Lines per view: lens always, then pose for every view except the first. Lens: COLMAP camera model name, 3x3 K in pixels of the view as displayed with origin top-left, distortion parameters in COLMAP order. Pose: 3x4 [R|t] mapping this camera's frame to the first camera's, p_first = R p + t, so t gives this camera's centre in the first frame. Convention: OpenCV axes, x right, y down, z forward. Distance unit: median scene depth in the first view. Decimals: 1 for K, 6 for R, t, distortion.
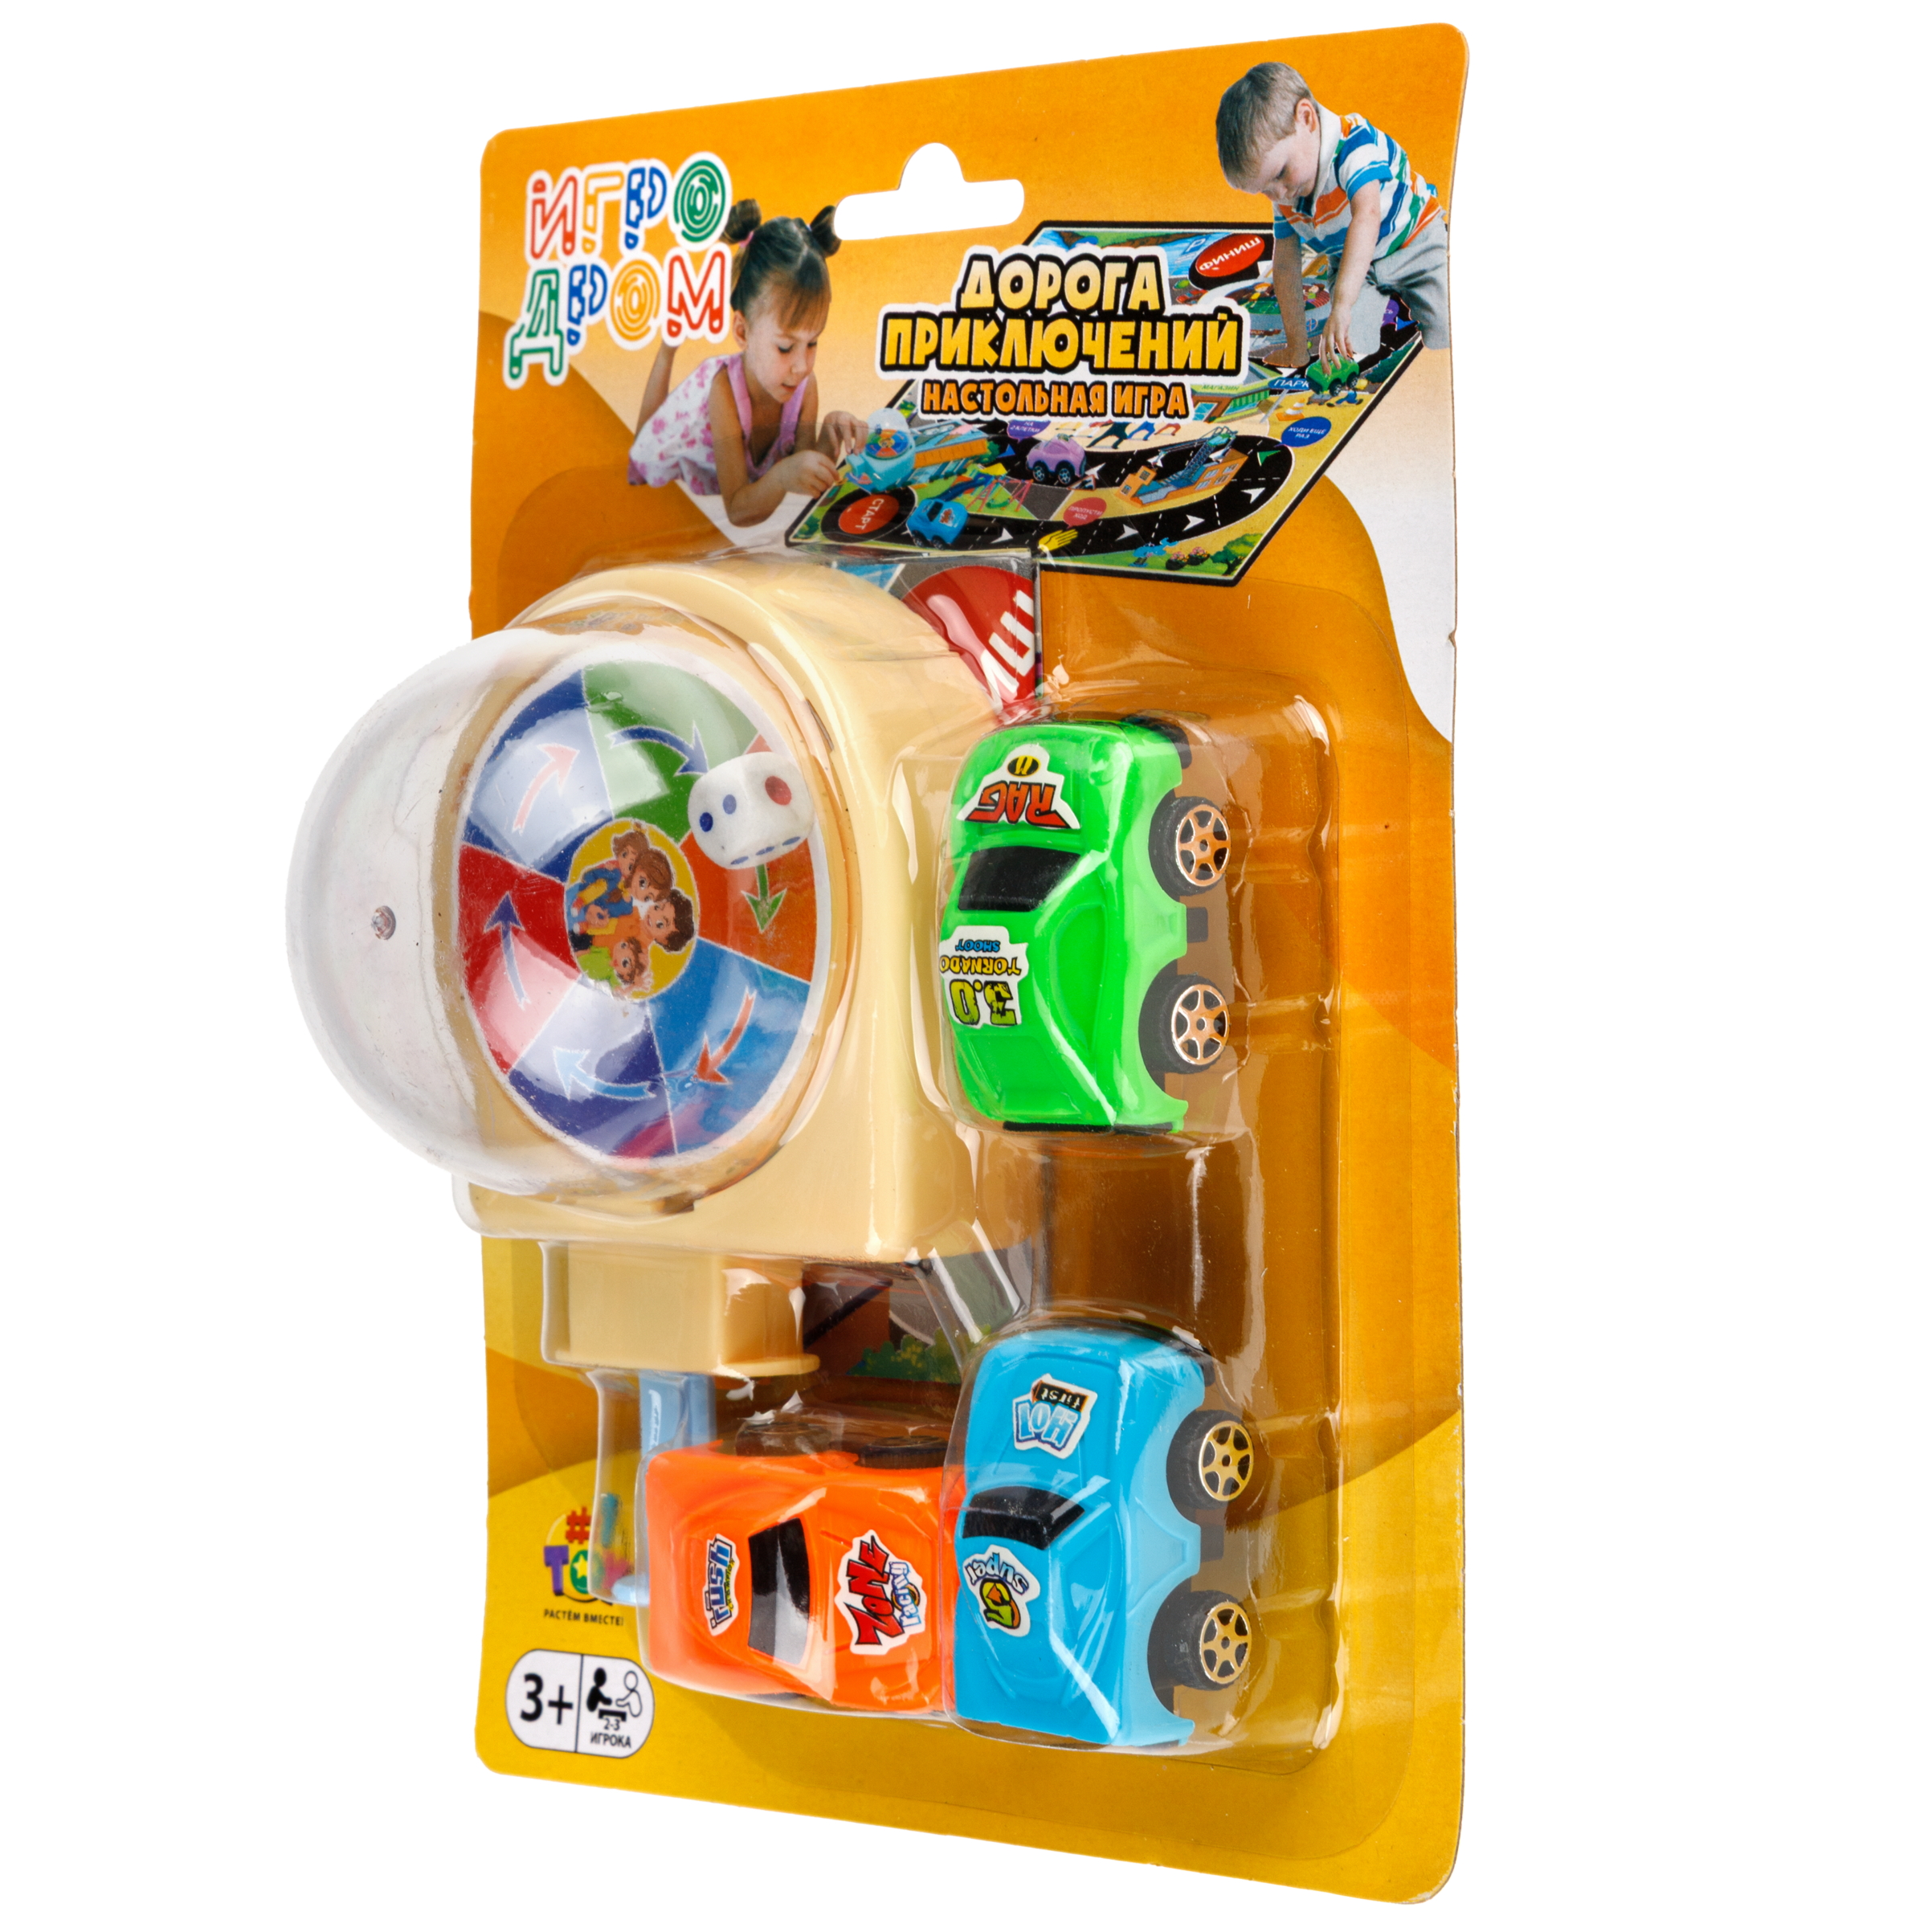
lens RADIAL K [[5915.7, 0, 973.1], [0, 5915.7, 961.6], [0, 0, 1]] dist [-0.132125, 0.000000]
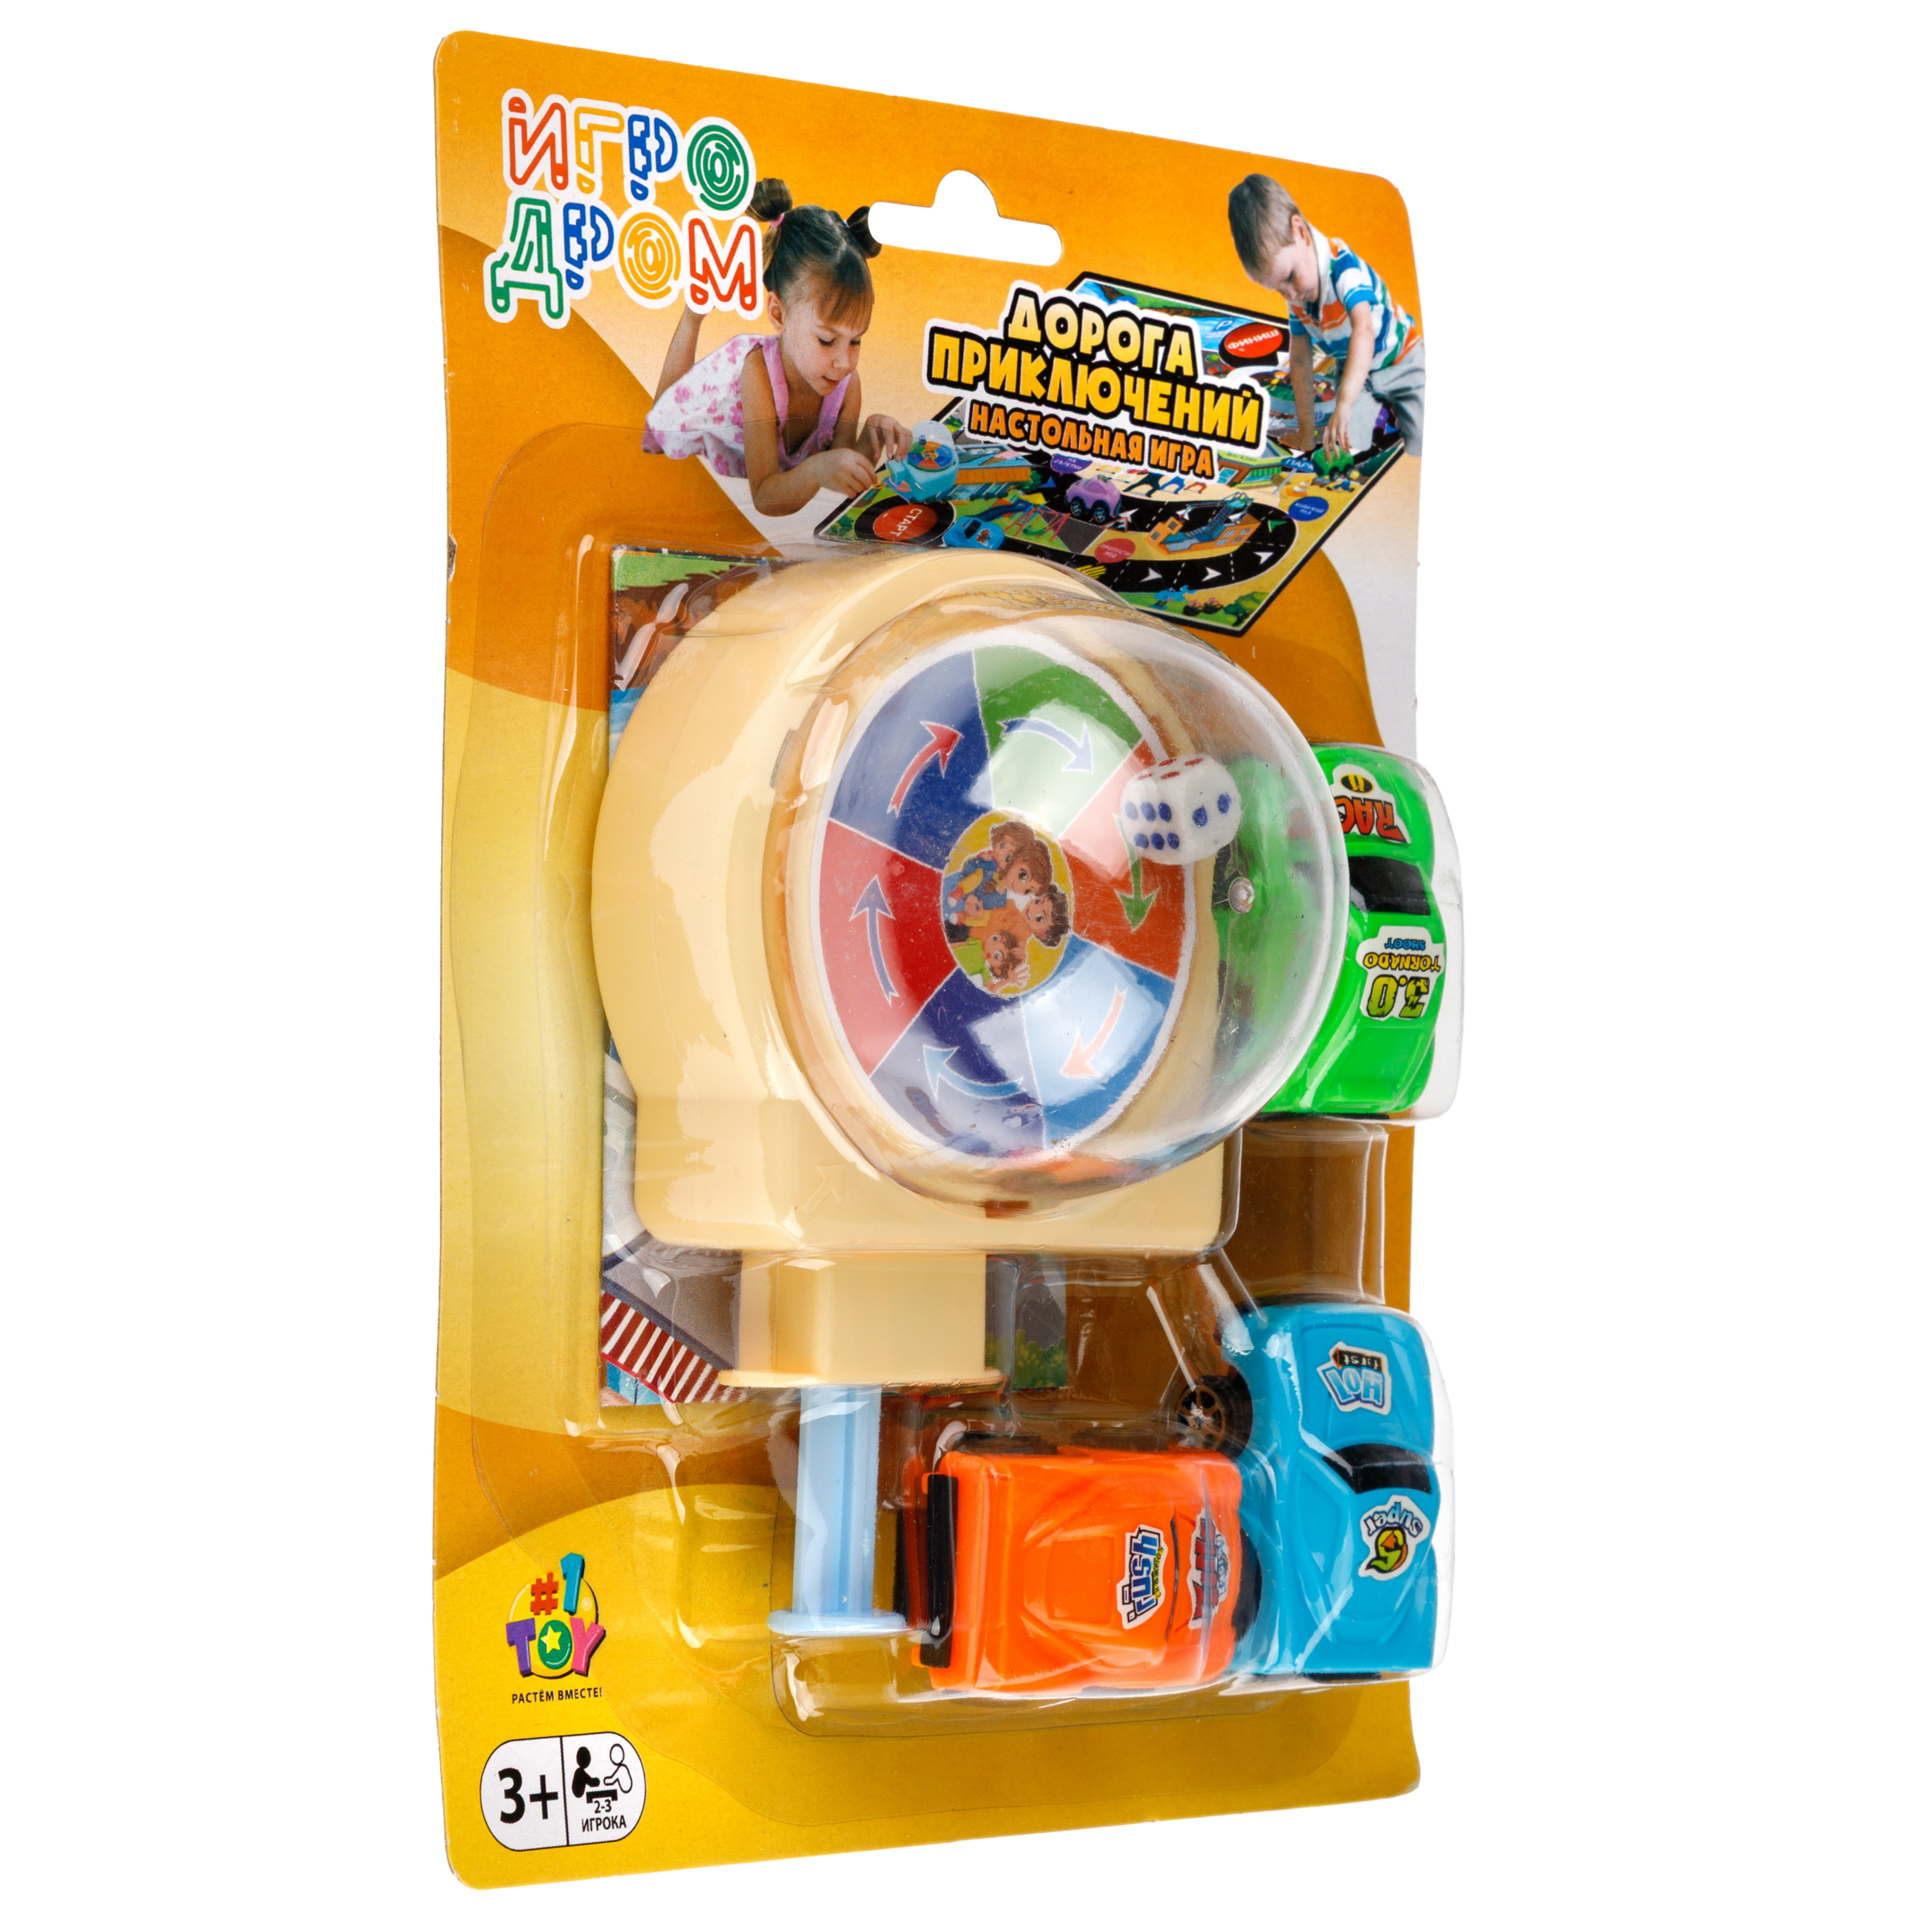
lens RADIAL K [[5850.2, 0, 969.3], [0, 5850.2, 979.3], [0, 0, 1]] dist [-0.026928, 0.000000]
pose [[0.136081, 0.038769, 0.989939, -1.029726], [0.021313, 0.998888, -0.042050, 0.045210], [-0.990468, 0.026821, 0.135103, 0.886947]]
